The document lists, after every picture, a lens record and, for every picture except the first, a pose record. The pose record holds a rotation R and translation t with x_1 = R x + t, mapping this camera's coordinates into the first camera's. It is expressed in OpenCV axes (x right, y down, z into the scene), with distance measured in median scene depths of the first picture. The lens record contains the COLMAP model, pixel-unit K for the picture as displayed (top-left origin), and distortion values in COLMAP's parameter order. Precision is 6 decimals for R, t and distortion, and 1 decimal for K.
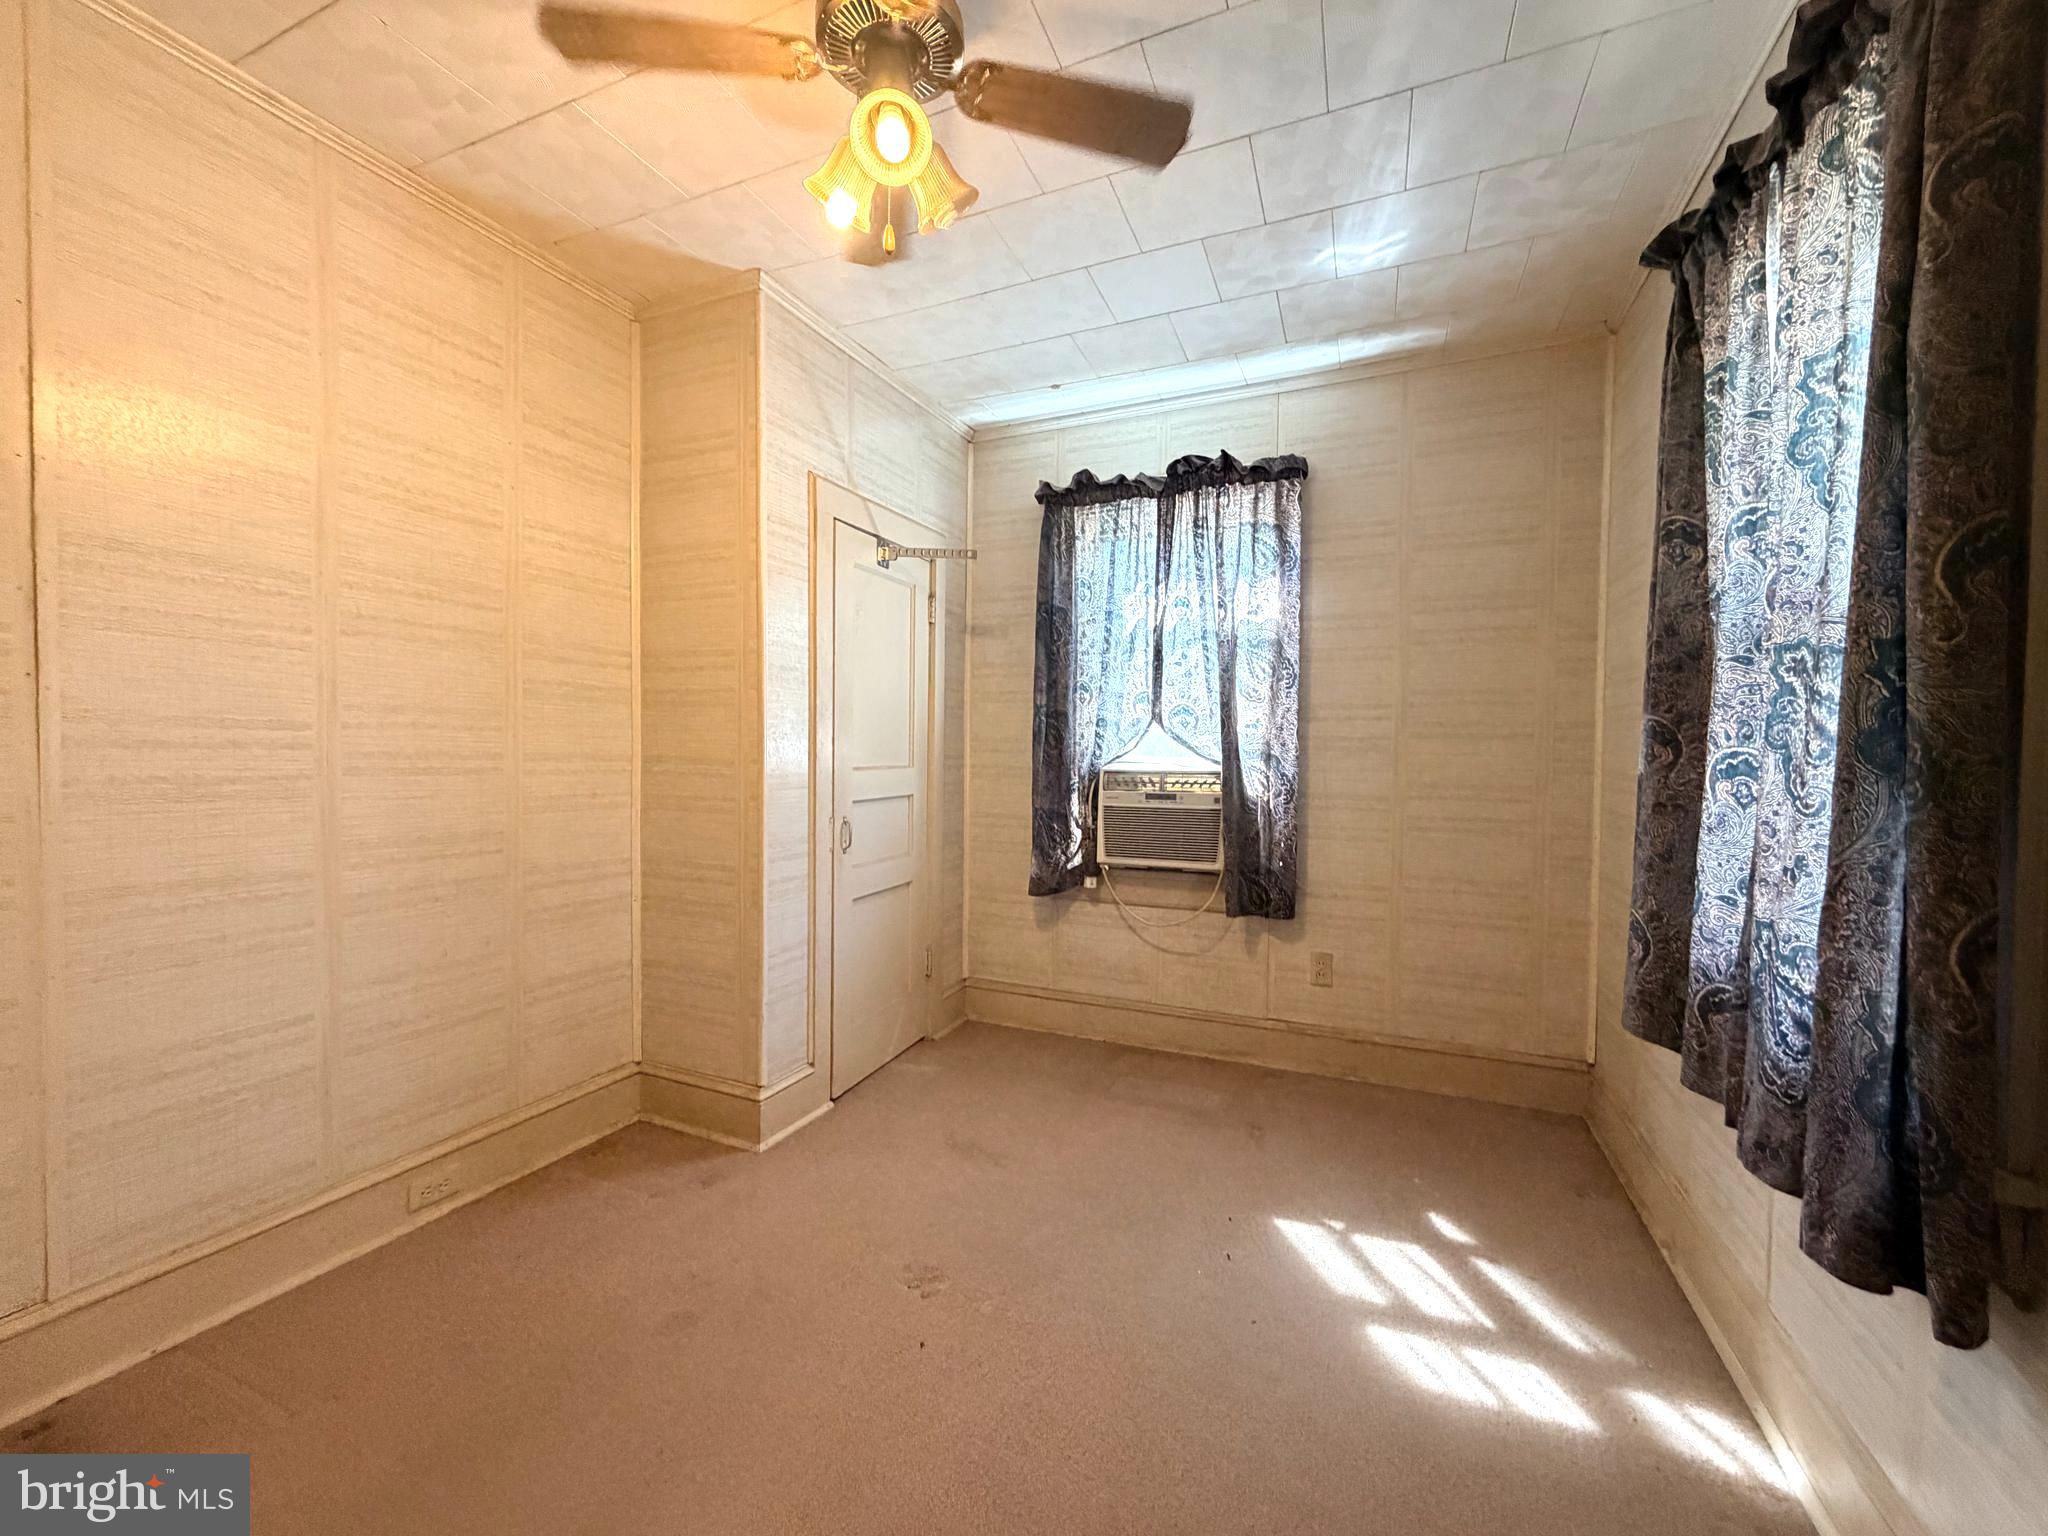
lens RADIAL K [[816.5, 0, 1018.9], [0, 816.5, 769.6], [0, 0, 1]] dist [0.000146, 0.000004]
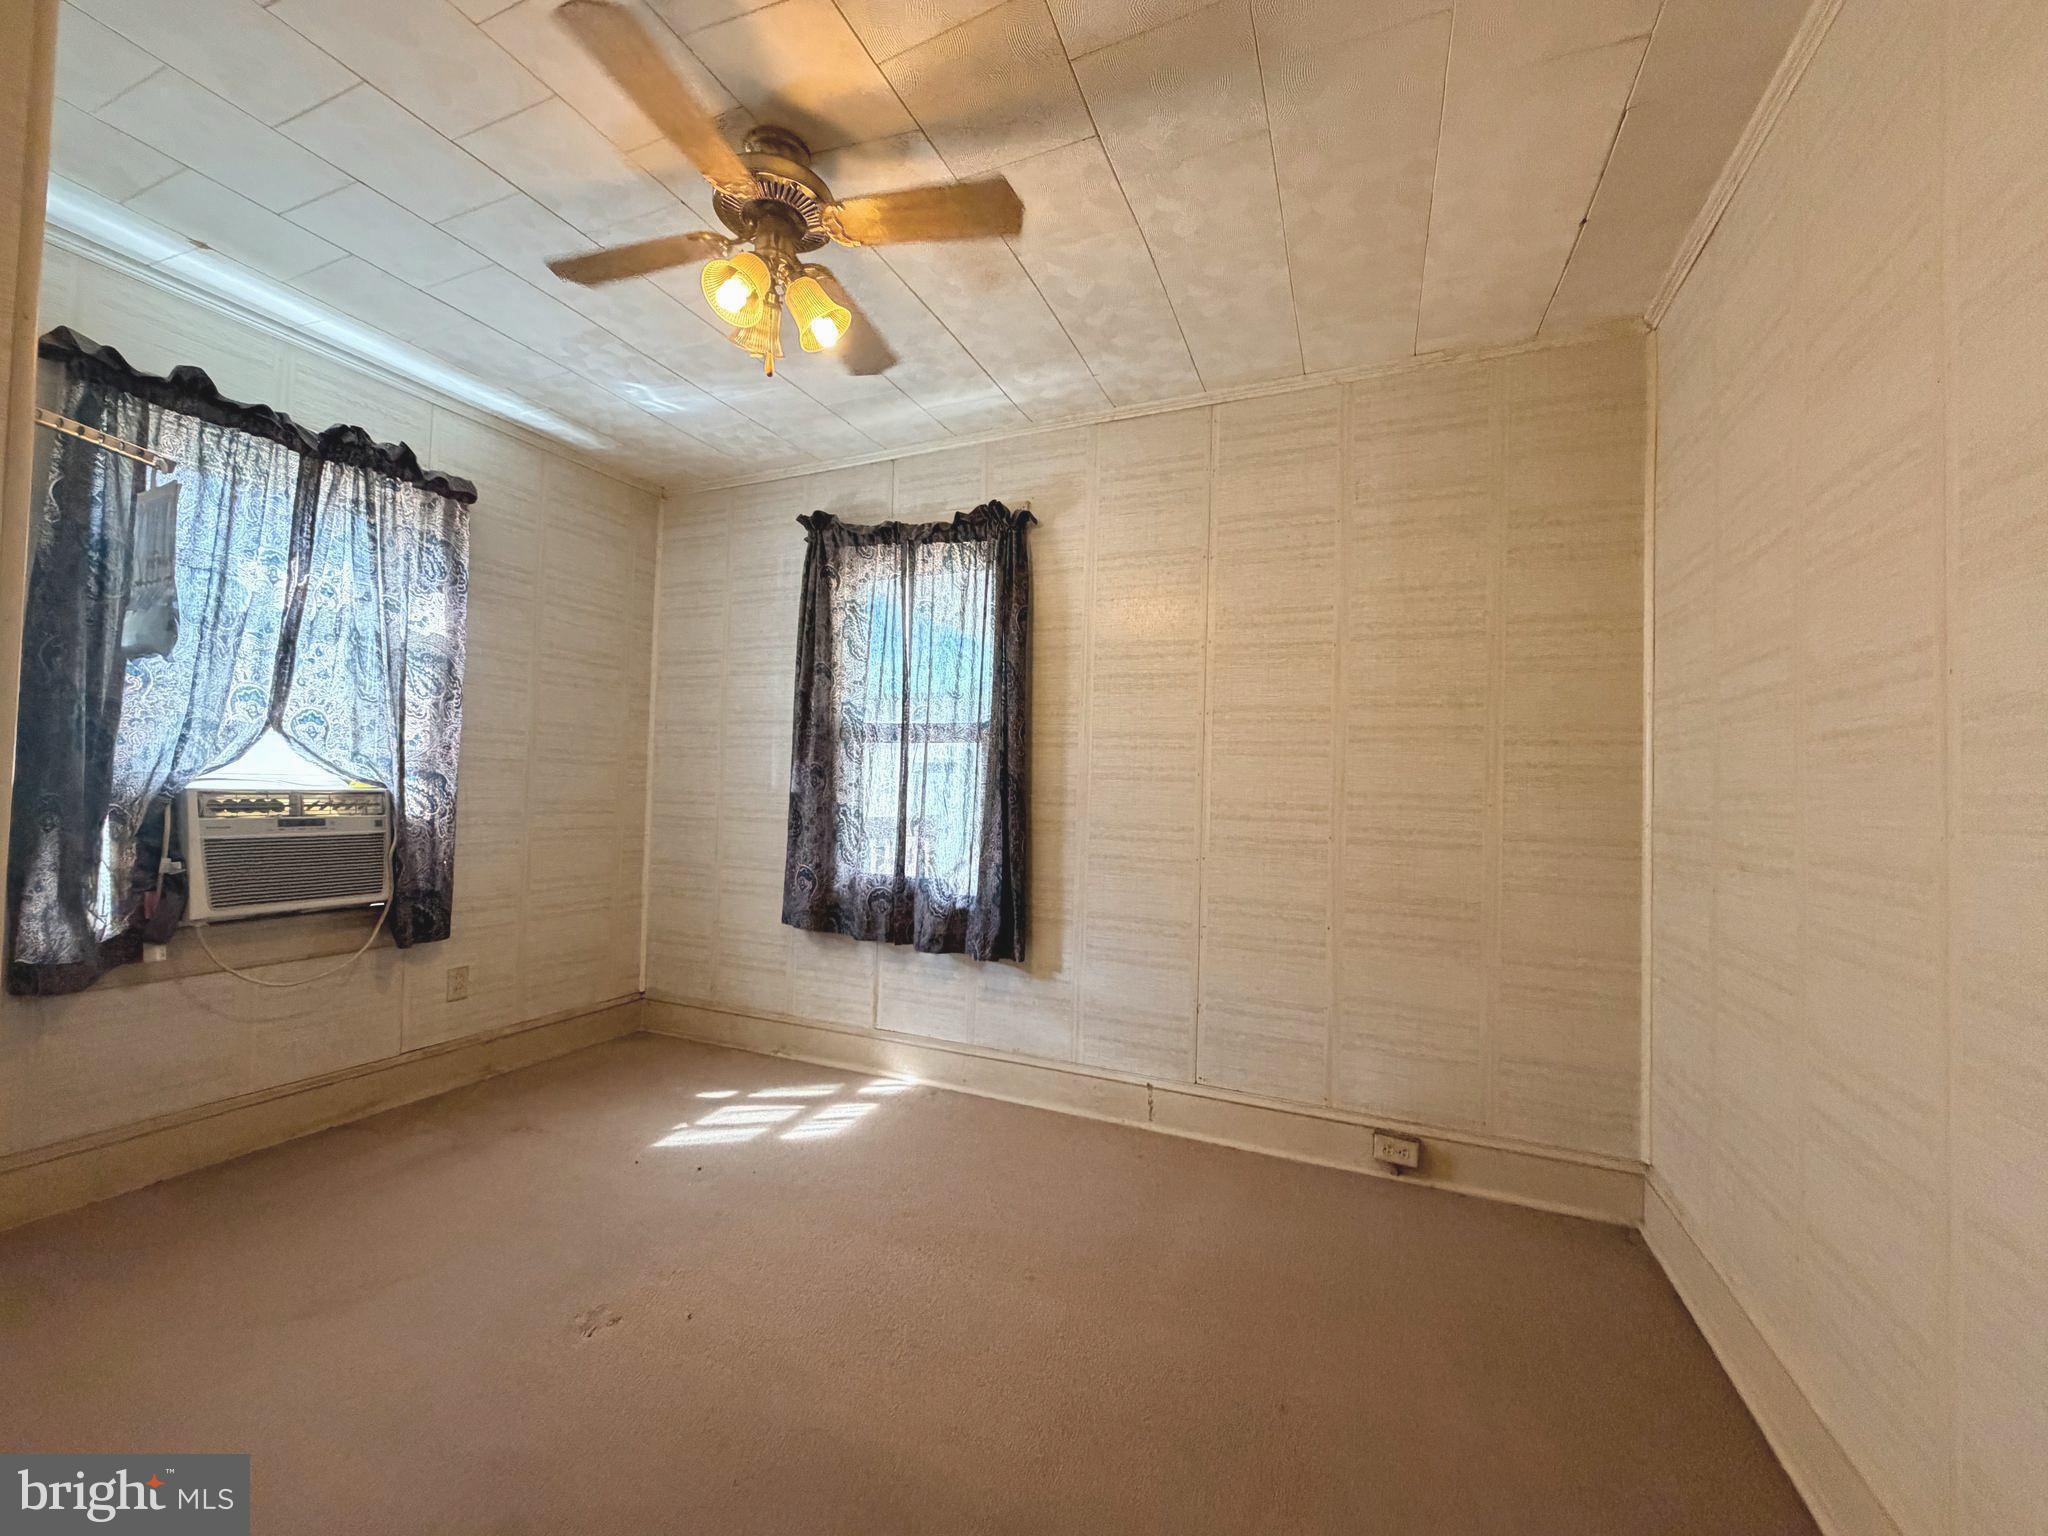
lens RADIAL K [[816.5, 0, 1018.9], [0, 816.5, 769.6], [0, 0, 1]] dist [0.000146, 0.000004]
pose [[-0.003243, 0.018908, 0.999816, -0.660306], [-0.004423, 0.999811, -0.018923, -0.007363], [-0.999985, -0.004483, -0.003159, 0.301062]]
